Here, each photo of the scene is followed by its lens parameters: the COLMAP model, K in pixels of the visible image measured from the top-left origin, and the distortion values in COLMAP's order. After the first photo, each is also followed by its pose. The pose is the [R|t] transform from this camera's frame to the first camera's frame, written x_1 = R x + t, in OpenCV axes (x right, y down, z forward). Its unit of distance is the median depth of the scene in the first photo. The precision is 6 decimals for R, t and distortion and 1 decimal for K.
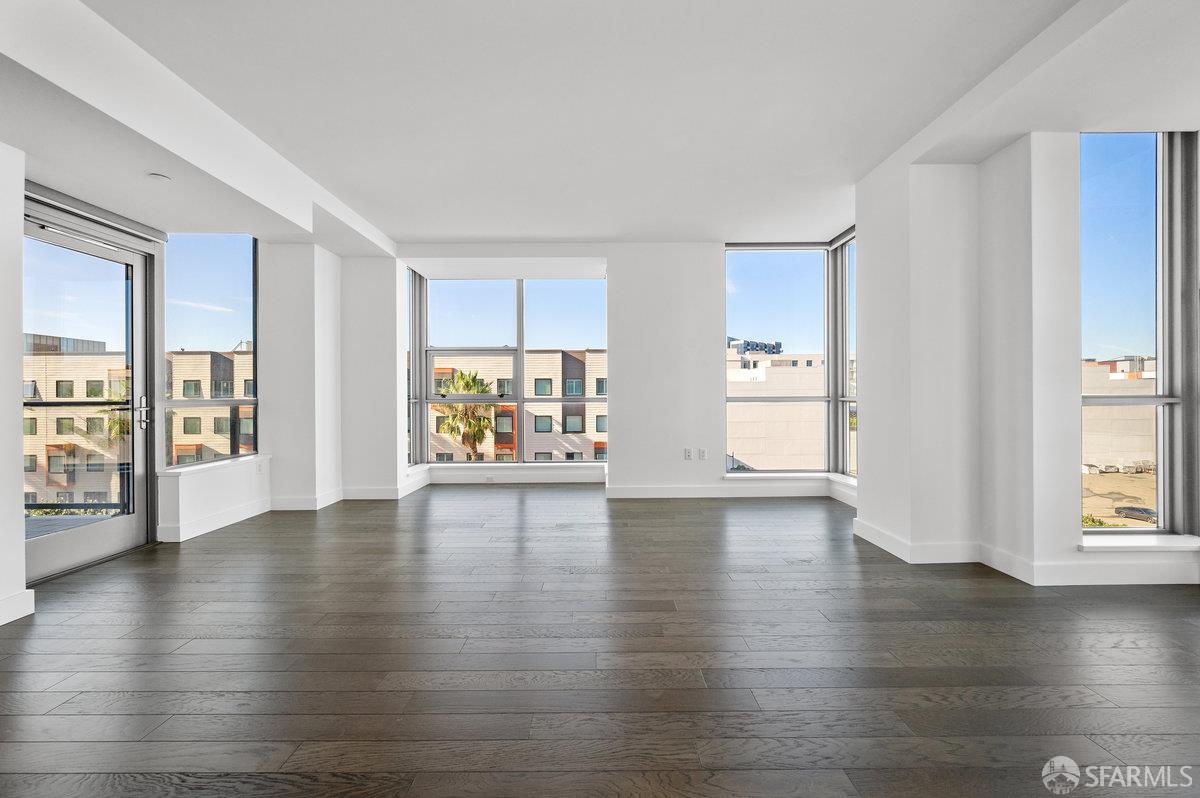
lens RADIAL K [[478.8, 0, 595.4], [0, 478.8, 398.4], [0, 0, 1]] dist [0.002299, 0.000234]
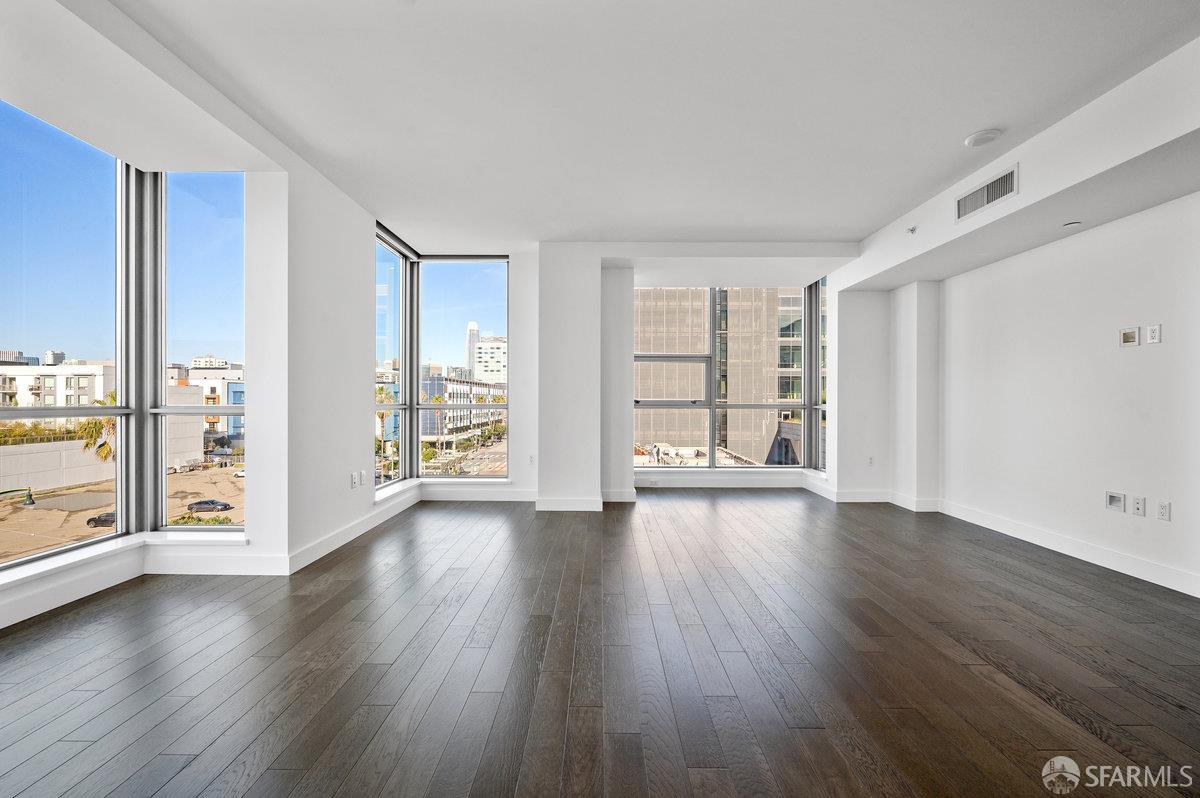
lens RADIAL K [[507.1, 0, 588.5], [0, 507.1, 397.6], [0, 0, 1]] dist [0.000022, 0.000303]
pose [[-0.035797, 0.013998, 0.999261, -0.623762], [0.001472, 0.999902, -0.013954, -0.001927], [-0.999358, 0.000971, -0.035814, 0.660133]]
